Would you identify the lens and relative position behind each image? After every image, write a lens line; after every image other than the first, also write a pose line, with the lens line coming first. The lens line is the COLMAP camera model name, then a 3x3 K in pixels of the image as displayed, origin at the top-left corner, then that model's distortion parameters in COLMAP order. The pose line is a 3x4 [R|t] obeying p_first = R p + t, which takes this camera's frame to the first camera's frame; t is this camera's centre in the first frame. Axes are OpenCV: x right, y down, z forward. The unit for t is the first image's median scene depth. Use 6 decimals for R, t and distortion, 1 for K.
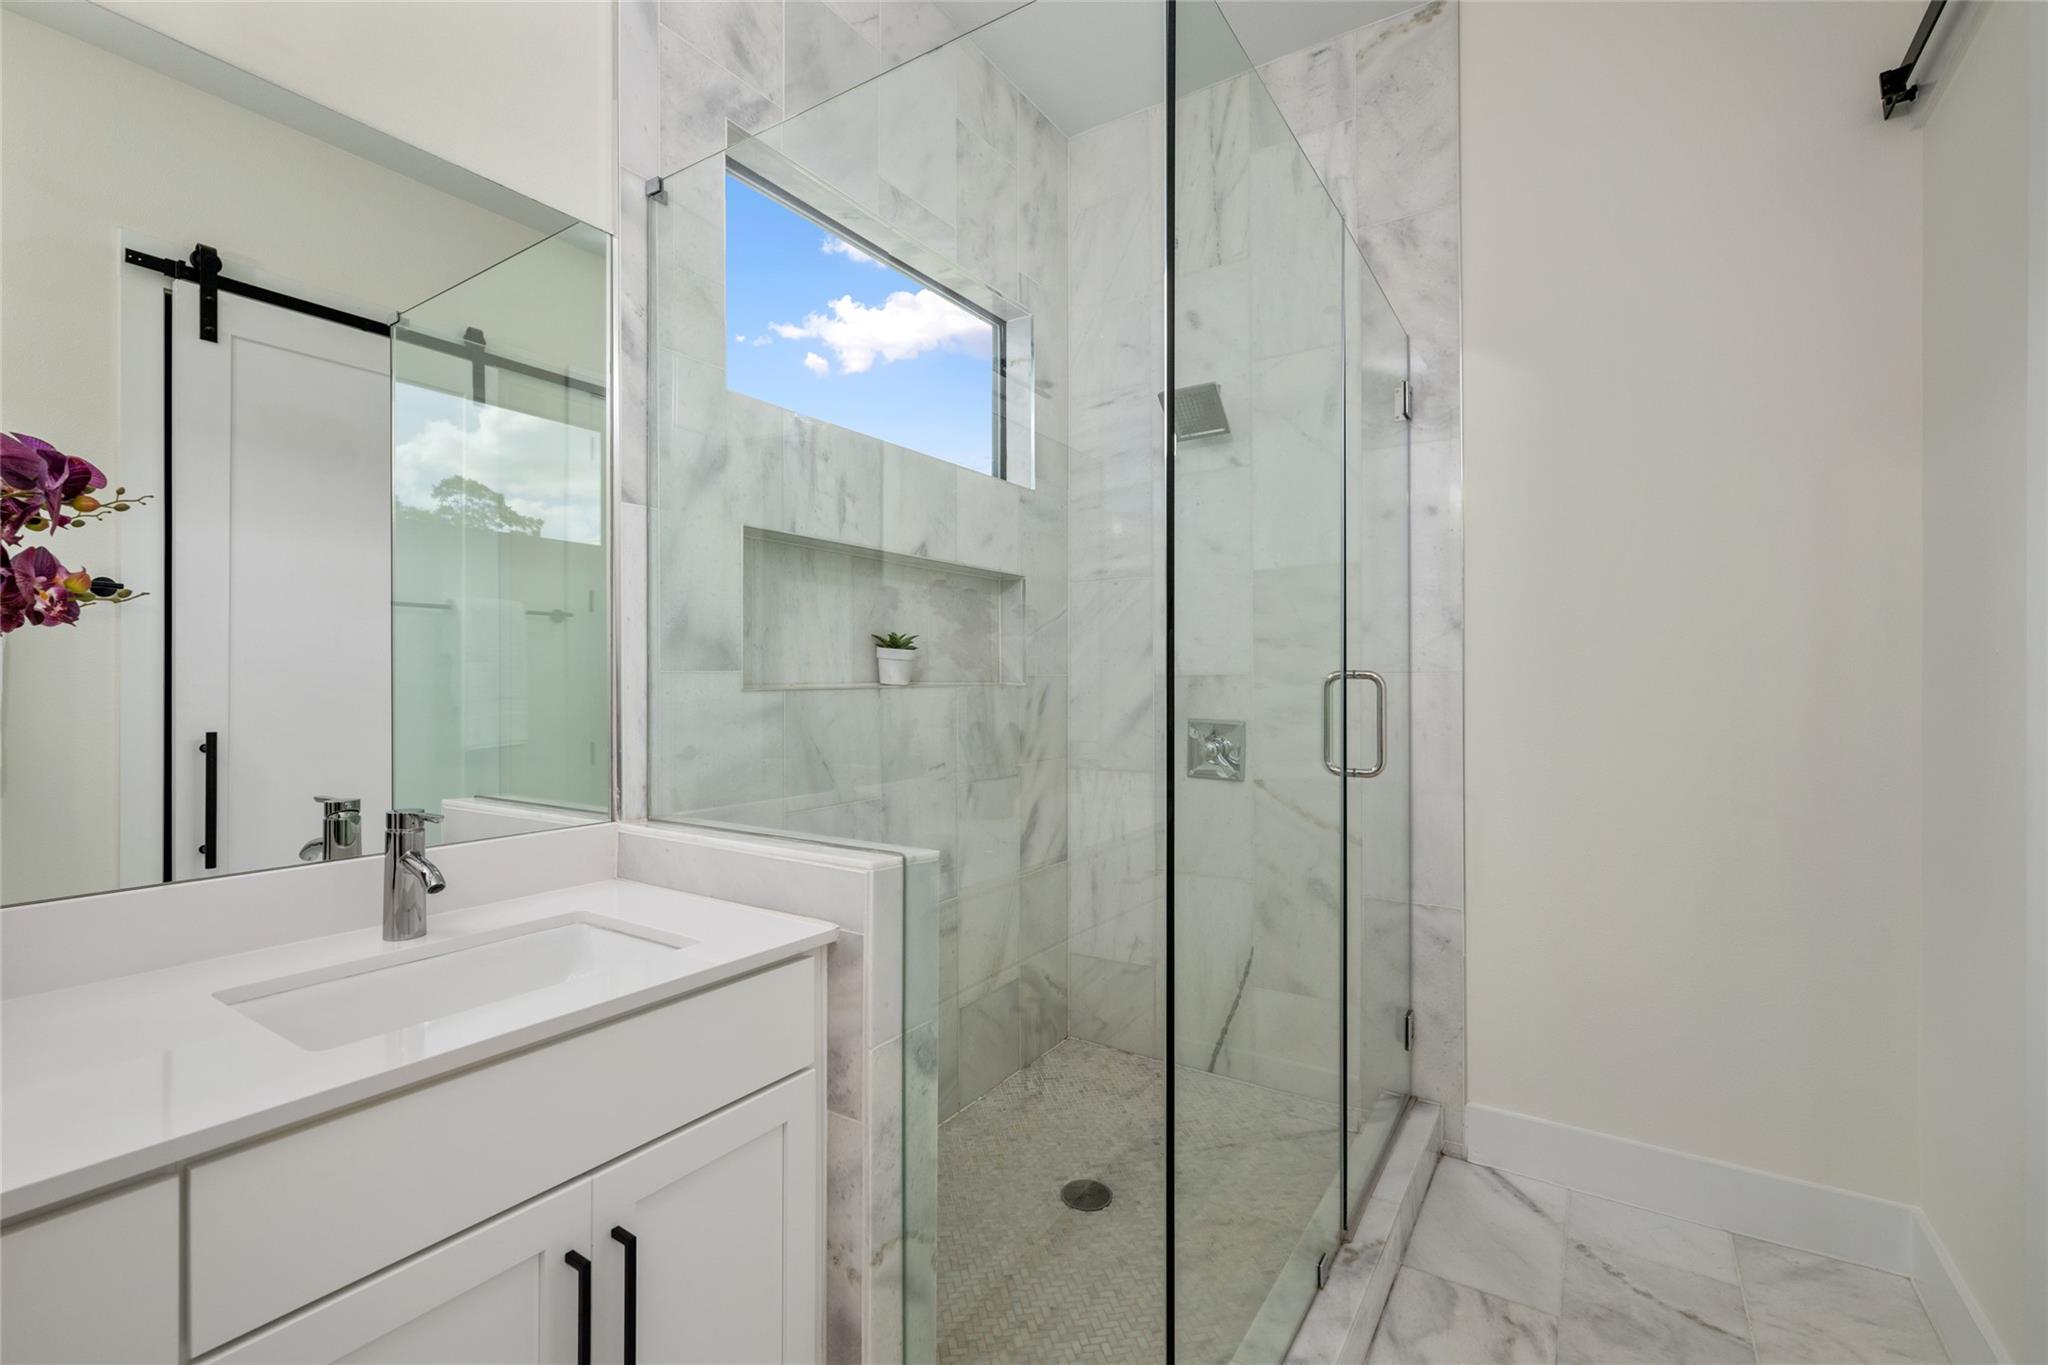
lens RADIAL K [[892.4, 0, 1020.3], [0, 892.4, 681.5], [0, 0, 1]] dist [0.000031, 0.000919]
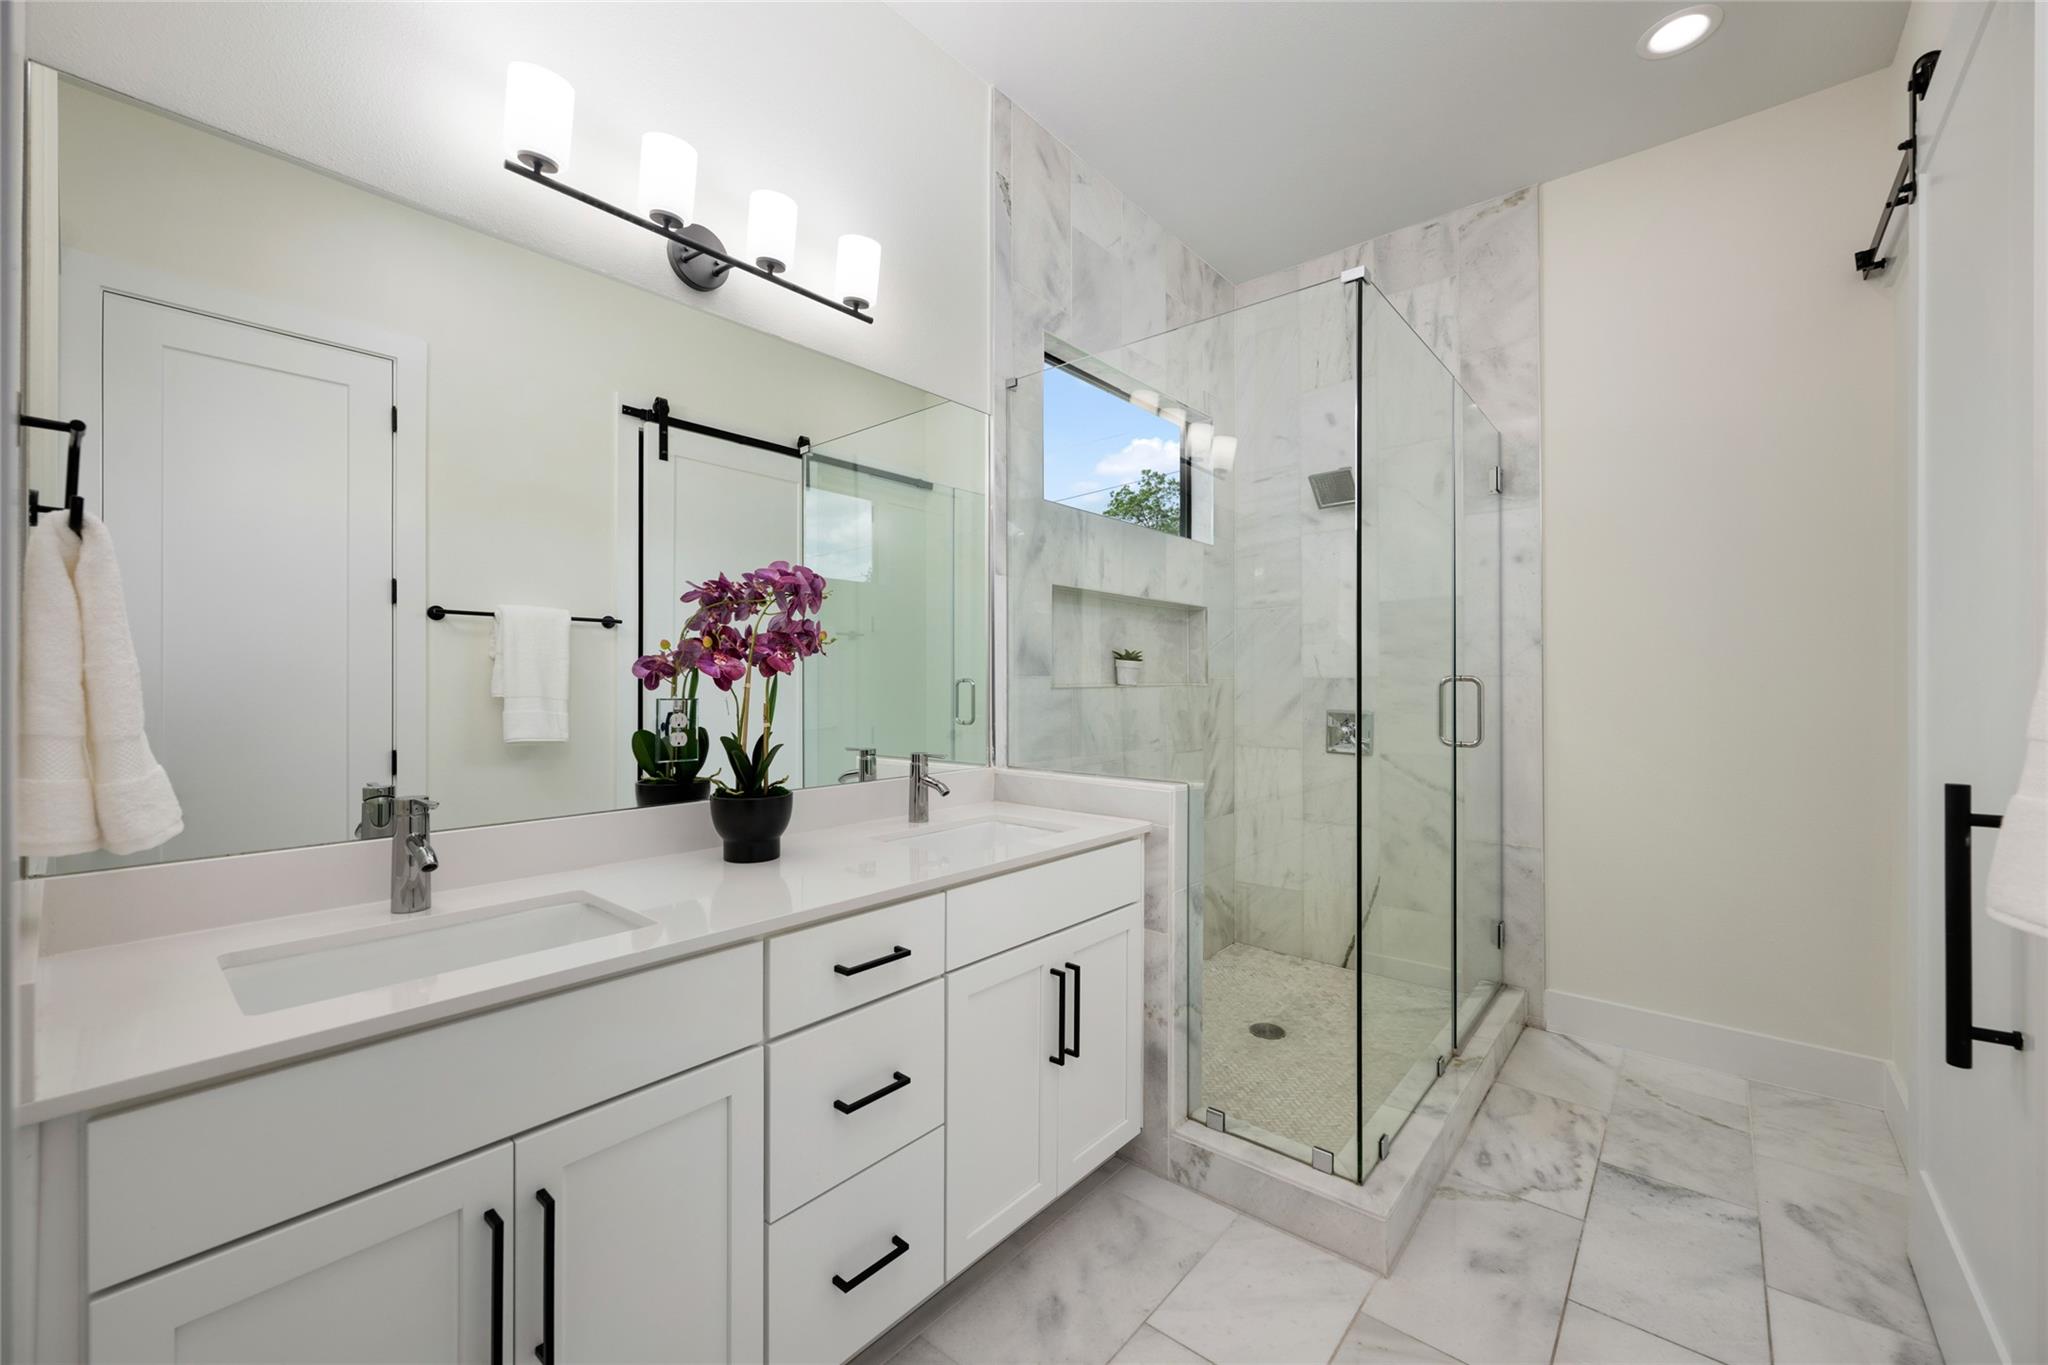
lens RADIAL K [[813.1, 0, 1016.1], [0, 813.1, 680.9], [0, 0, 1]] dist [-0.000490, -0.000524]
pose [[0.991916, 0.000121, -0.126898, -0.151885], [-0.000375, 0.999998, -0.001972, -0.000332], [0.126898, 0.002003, 0.991914, -0.350028]]
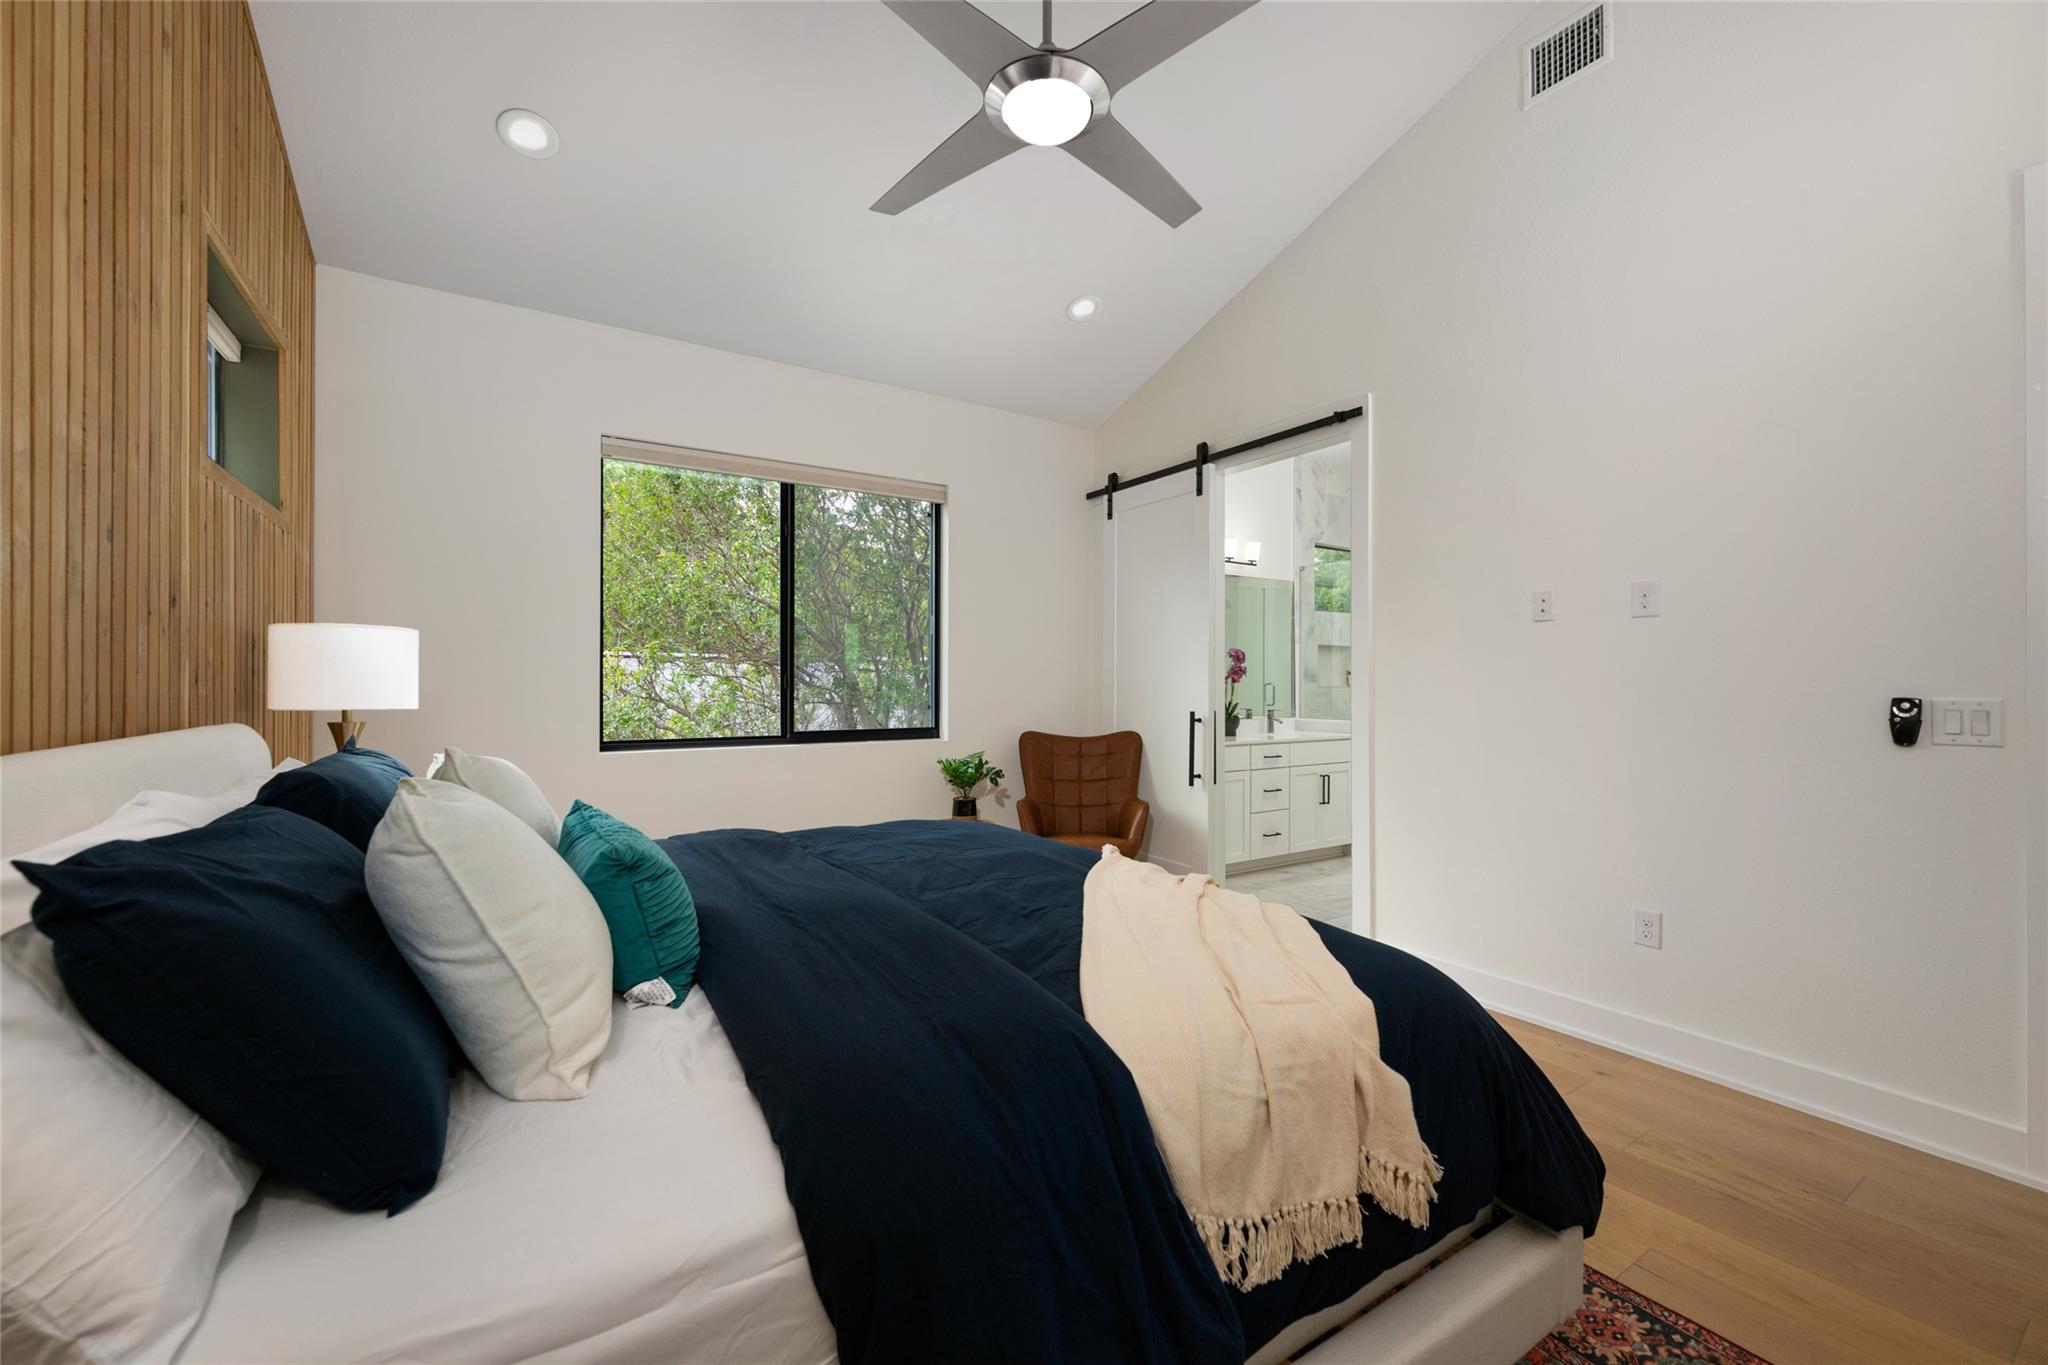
lens RADIAL K [[813.1, 0, 1016.8], [0, 813.1, 681.4], [0, 0, 1]] dist [-0.000490, -0.000524]
pose [[0.911921, -0.000145, -0.410365, -0.044094], [-0.001693, 0.999990, -0.004115, 0.000648], [0.410361, 0.004447, 0.911912, -2.196410]]
